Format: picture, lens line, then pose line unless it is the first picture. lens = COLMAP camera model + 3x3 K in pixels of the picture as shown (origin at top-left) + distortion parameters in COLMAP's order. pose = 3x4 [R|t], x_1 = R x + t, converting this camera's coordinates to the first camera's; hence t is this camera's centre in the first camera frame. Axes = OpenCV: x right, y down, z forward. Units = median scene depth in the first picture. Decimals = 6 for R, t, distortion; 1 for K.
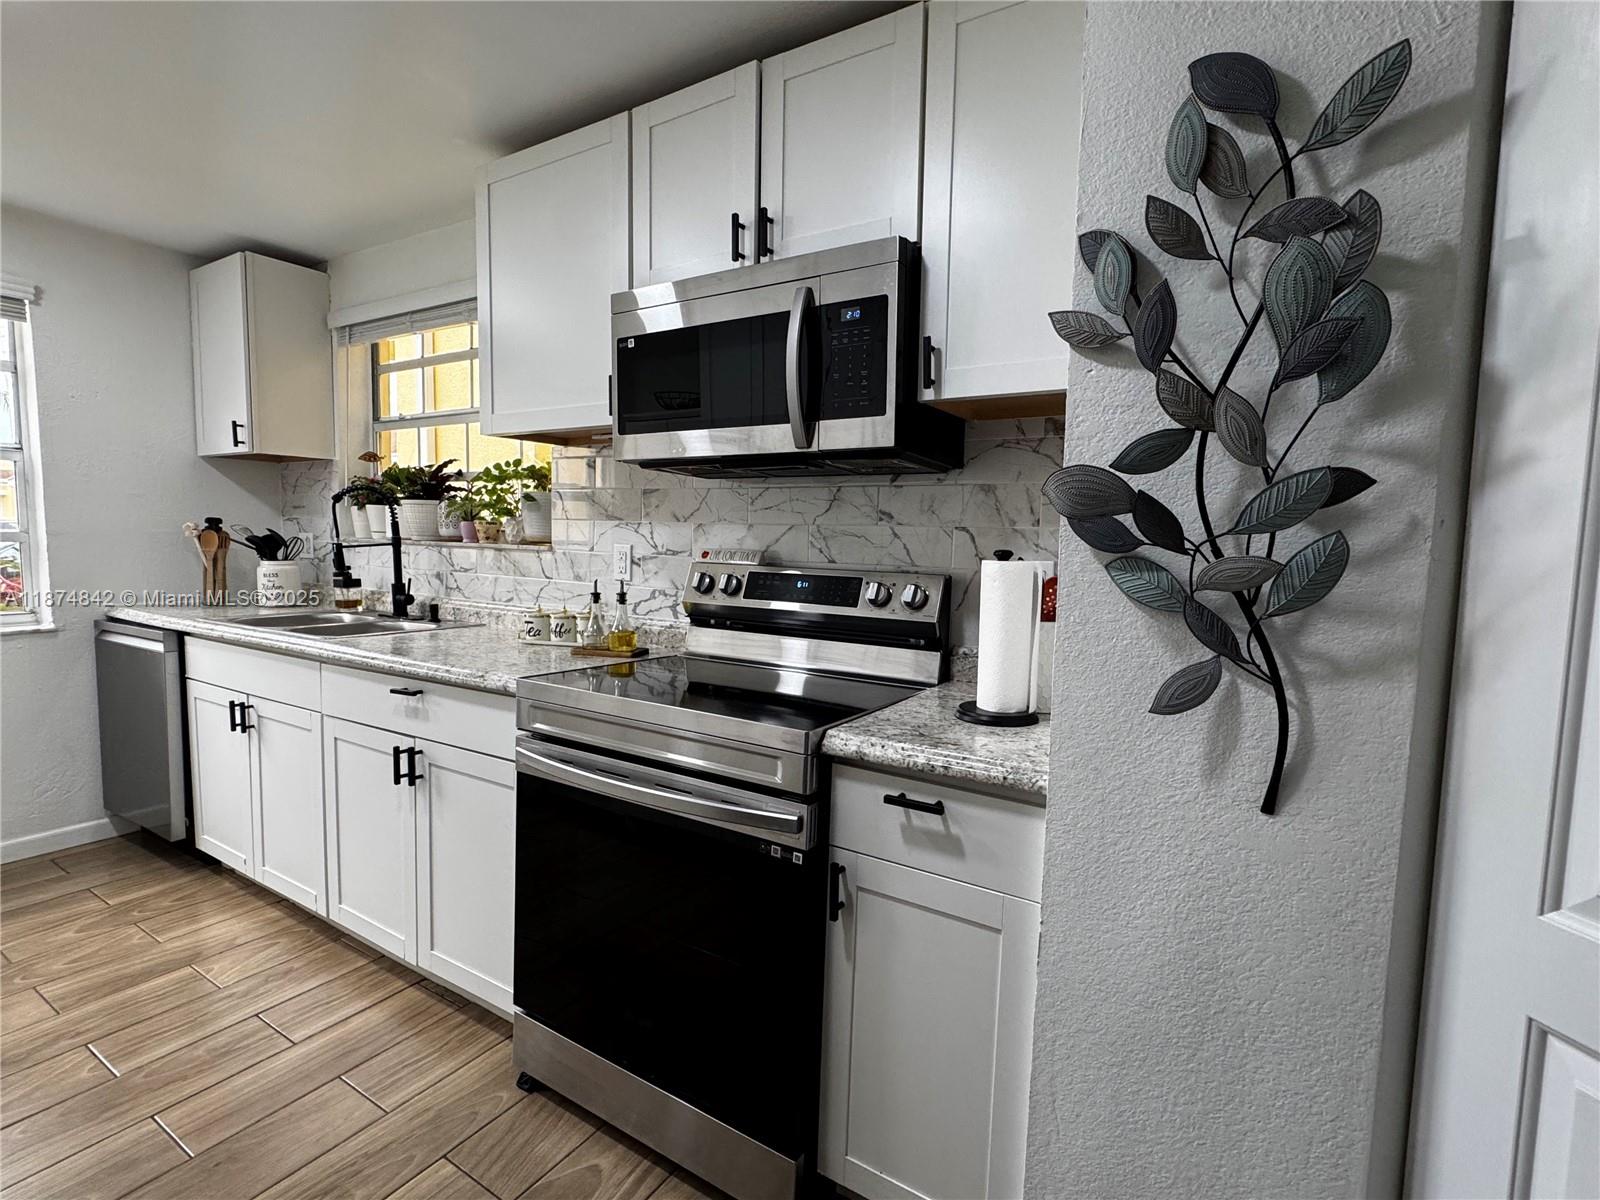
lens RADIAL K [[769.7, 0, 800.0], [0, 769.7, 600.0], [0, 0, 1]] dist [0.001237, -0.000947]
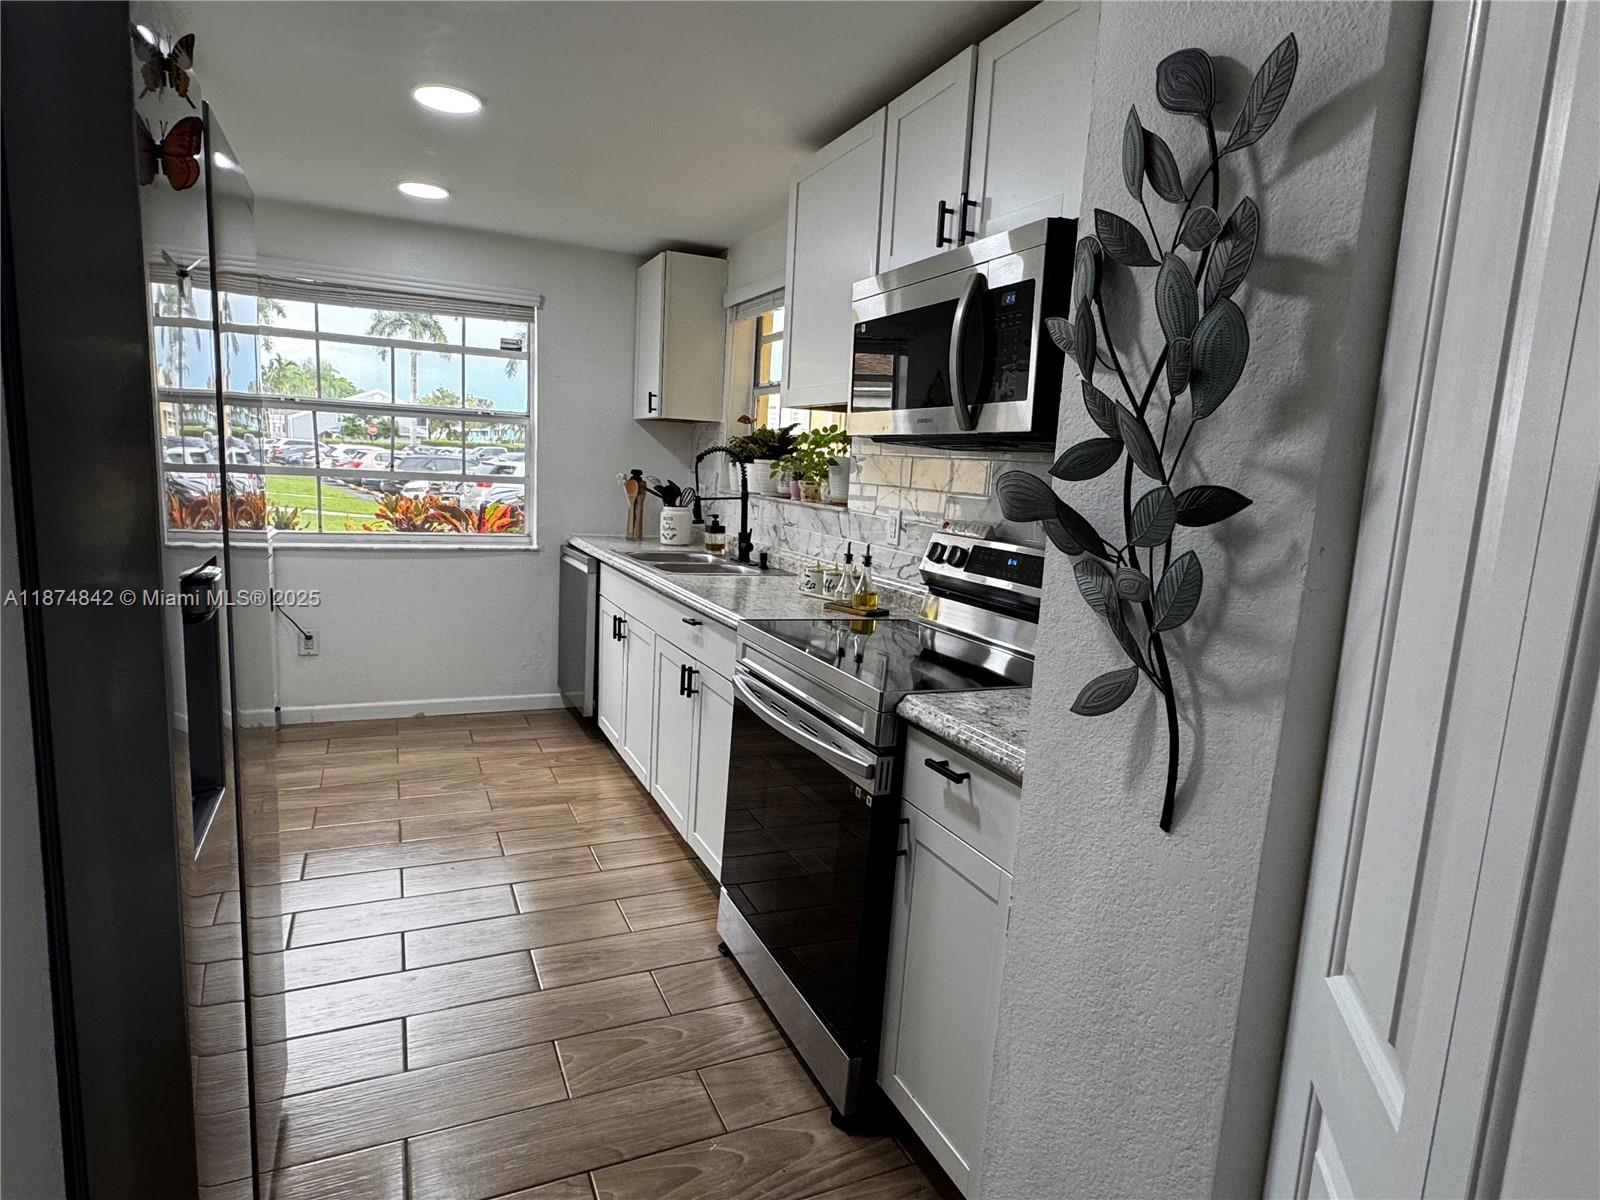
lens RADIAL K [[879.8, 0, 800.0], [0, 879.8, 600.0], [0, 0, 1]] dist [-0.001306, 0.000283]
pose [[0.839383, 0.106451, -0.533015, 0.351377], [-0.082459, 0.994223, 0.068707, -0.024776], [0.537250, -0.013720, 0.843312, -0.089312]]
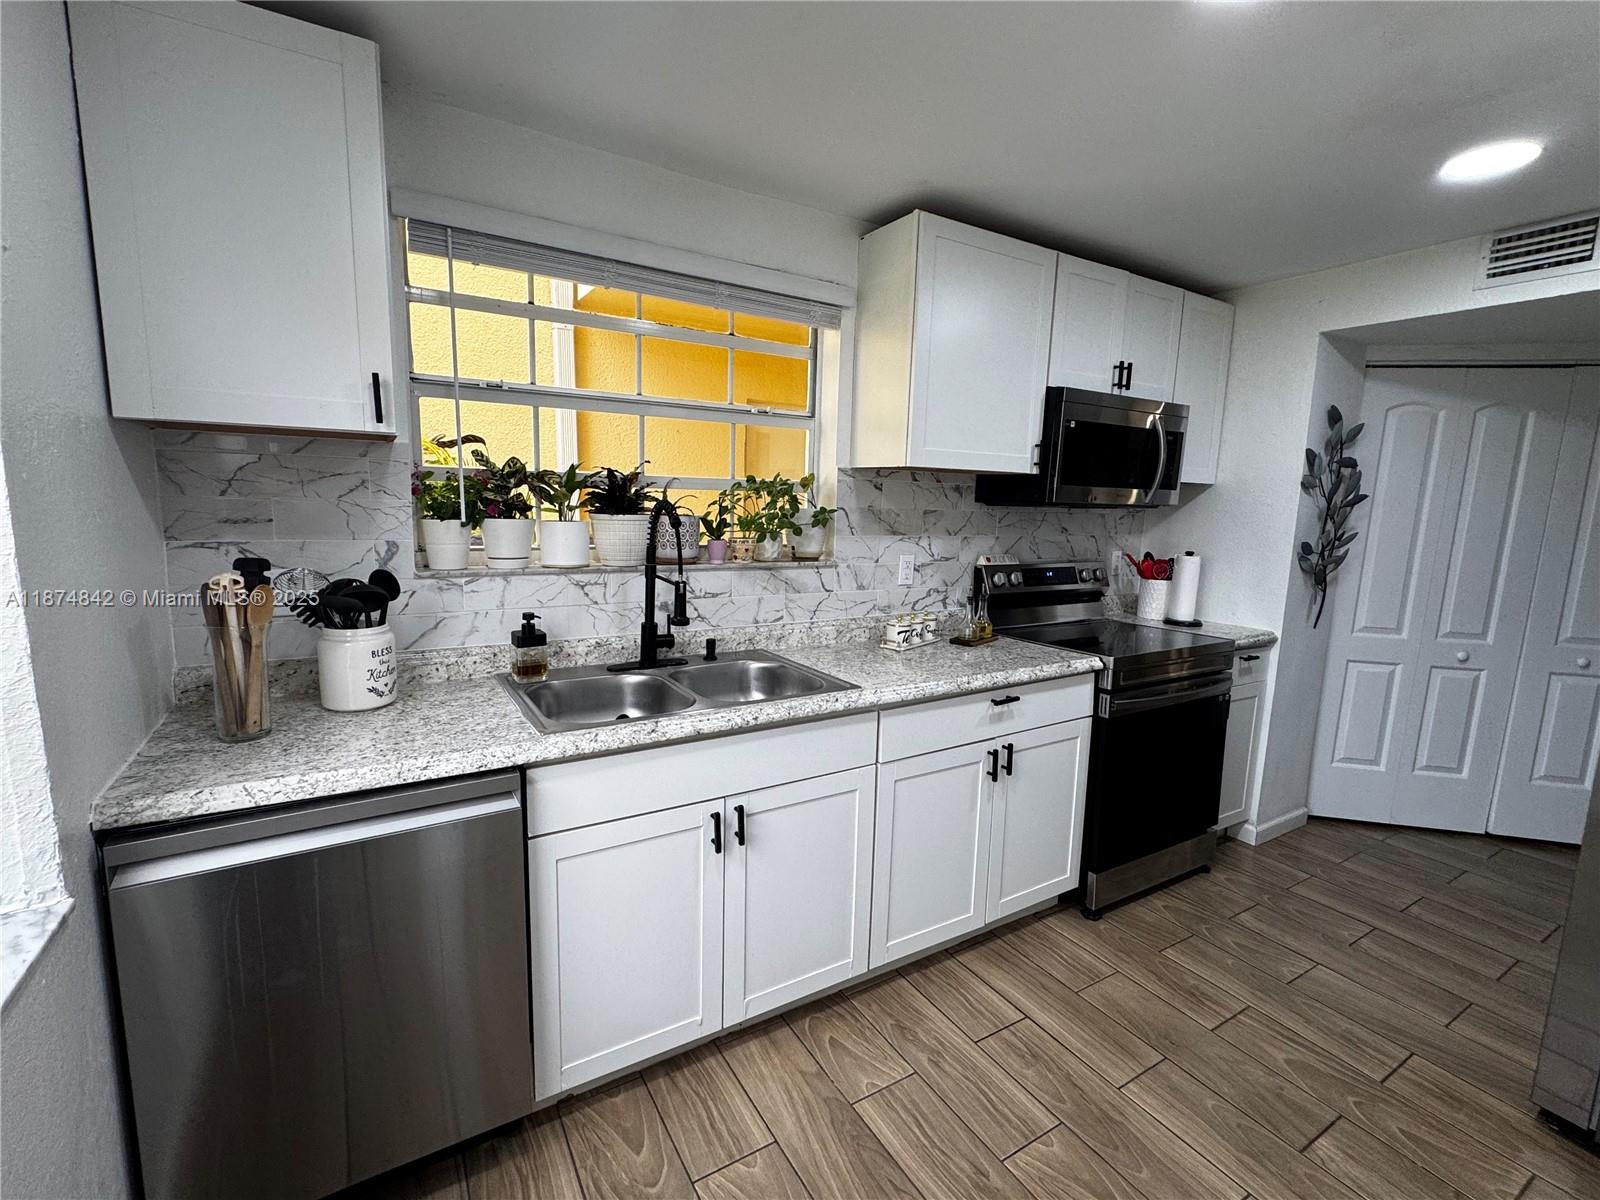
lens RADIAL K [[706.0, 0, 800.0], [0, 706.0, 600.0], [0, 0, 1]] dist [0.000576, 0.000022]
pose [[0.453073, -0.137576, 0.880794, -1.453112], [0.056861, 0.990468, 0.125458, -0.170294], [-0.889658, -0.006759, 0.456578, 0.723215]]
